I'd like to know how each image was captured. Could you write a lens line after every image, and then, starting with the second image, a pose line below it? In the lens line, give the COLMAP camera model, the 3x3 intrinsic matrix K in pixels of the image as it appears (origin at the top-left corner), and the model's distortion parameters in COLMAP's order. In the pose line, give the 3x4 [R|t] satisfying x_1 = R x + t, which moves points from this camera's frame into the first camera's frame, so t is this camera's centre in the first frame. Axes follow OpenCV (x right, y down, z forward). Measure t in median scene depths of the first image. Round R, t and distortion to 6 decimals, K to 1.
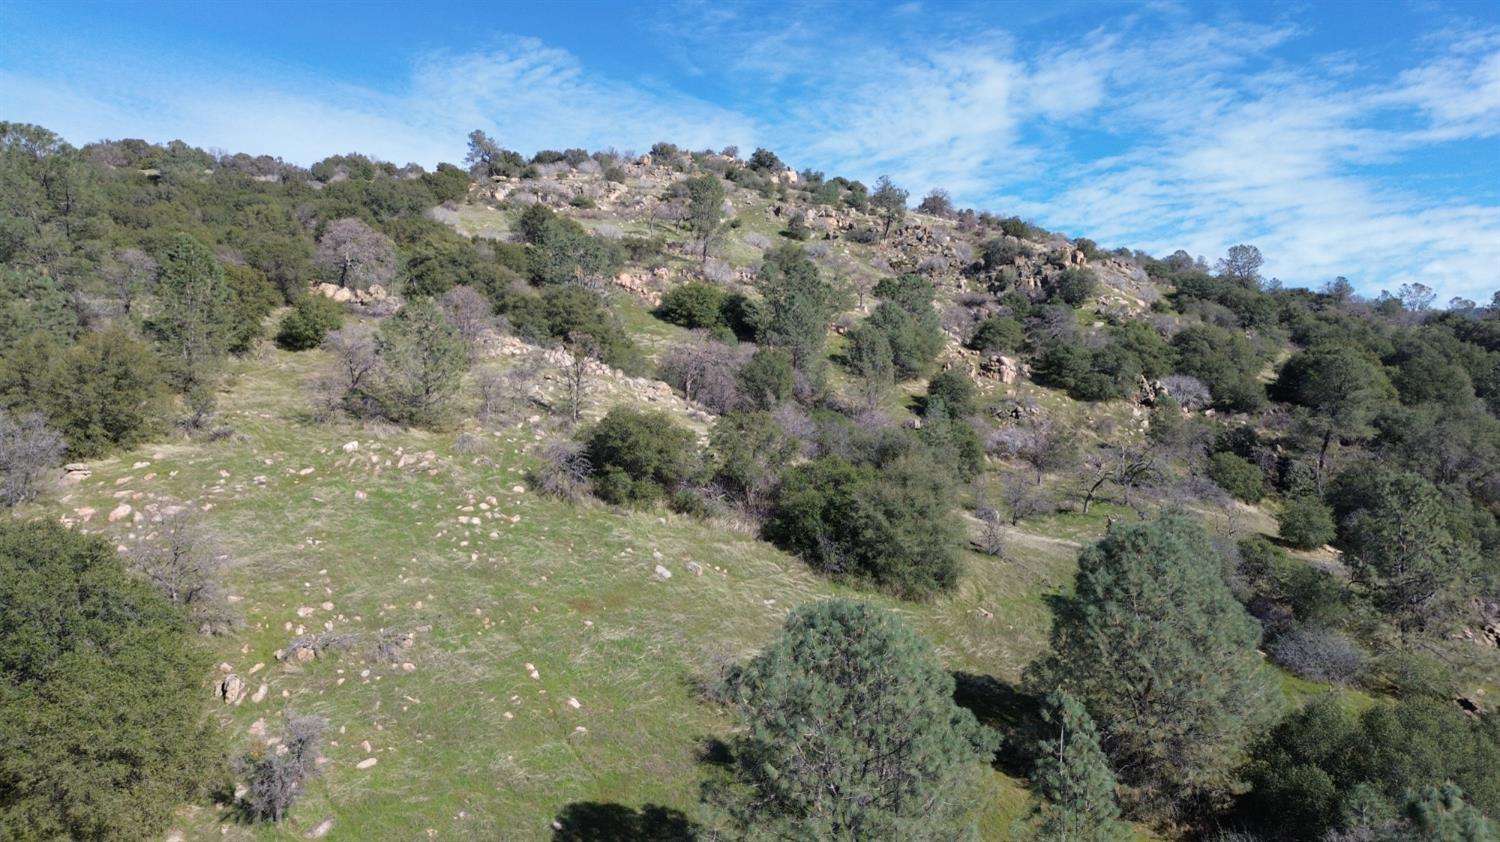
lens RADIAL K [[1051.6, 0, 756.0], [0, 1051.6, 419.4], [0, 0, 1]] dist [0.158650, -0.358398]
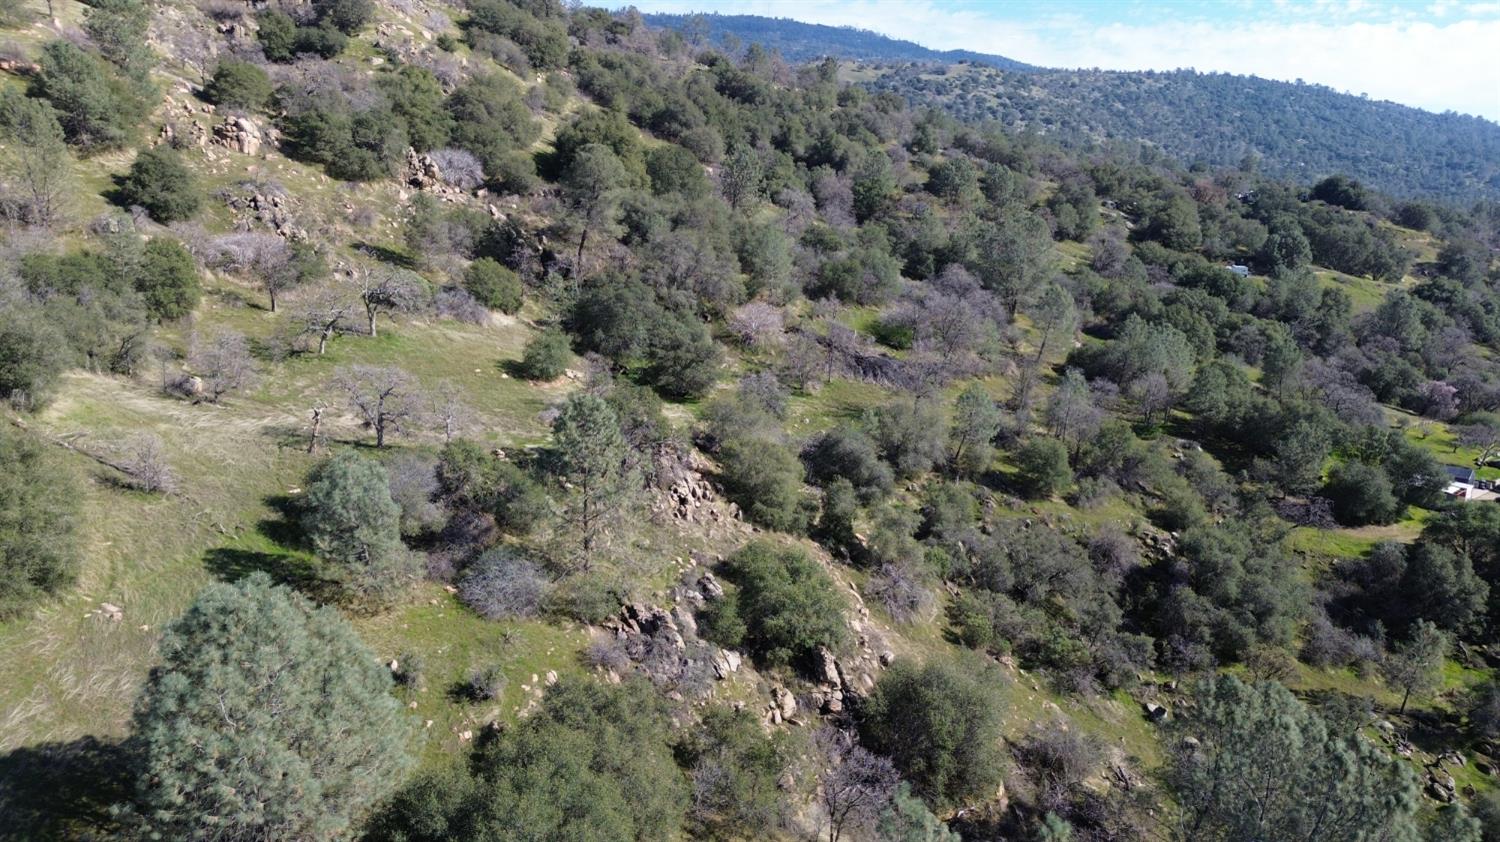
lens RADIAL K [[1059.5, 0, 756.8], [0, 1059.5, 421.3], [0, 0, 1]] dist [0.065386, -0.057707]
pose [[0.829595, -0.120529, 0.545202, 0.076218], [-0.041777, 0.960289, 0.275863, -0.076440], [-0.556800, -0.251632, 0.791615, 0.052043]]
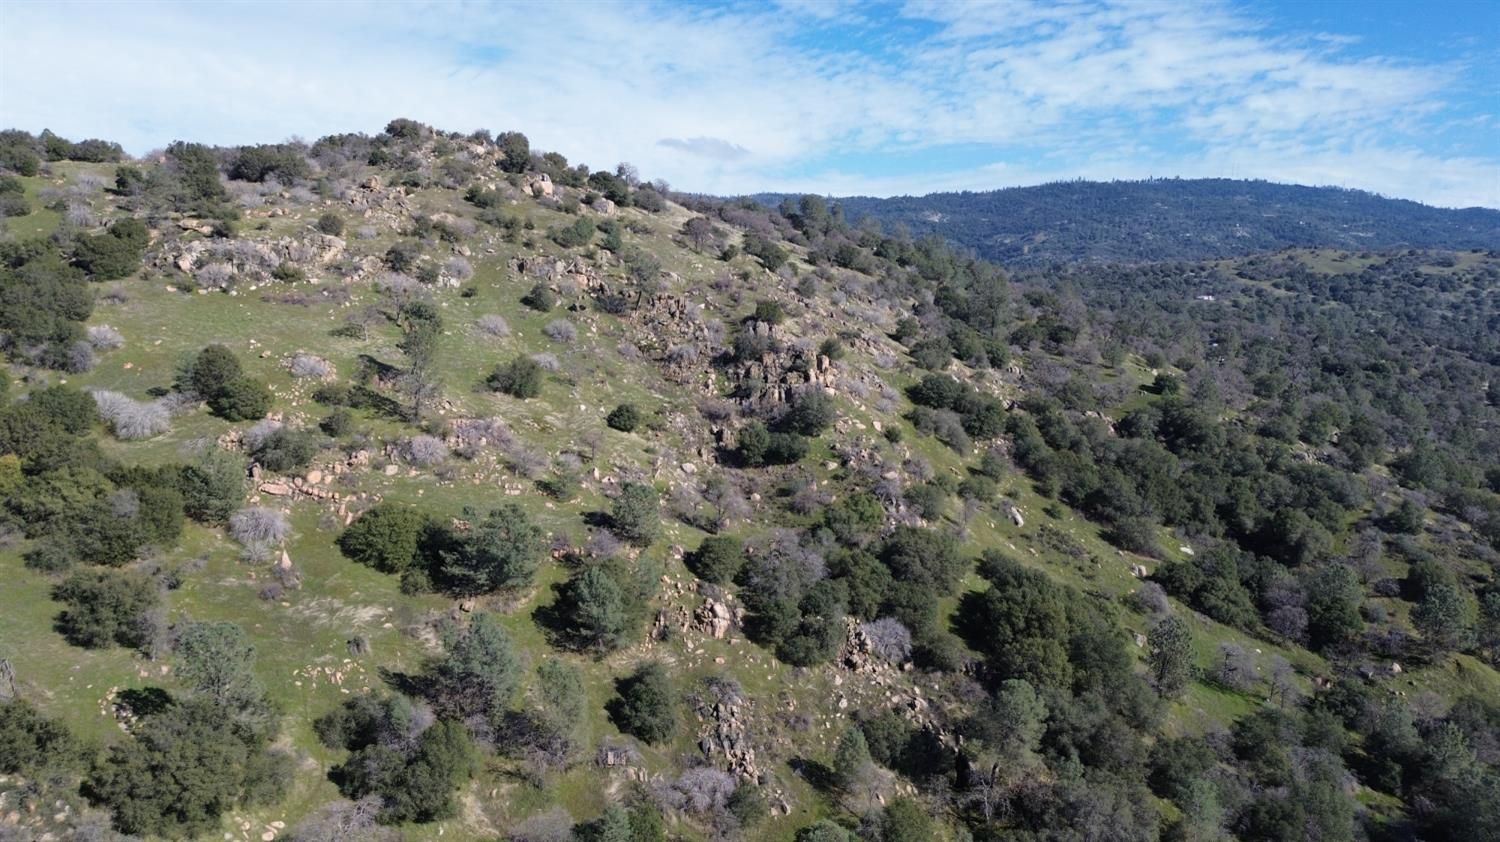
lens RADIAL K [[1057.6, 0, 759.6], [0, 1057.6, 414.5], [0, 0, 1]] dist [0.083584, -0.091284]
pose [[0.981320, 0.008603, 0.192192, 0.076932], [-0.039242, 0.986947, 0.156189, -0.366143], [-0.188340, -0.160813, 0.968848, 0.065673]]
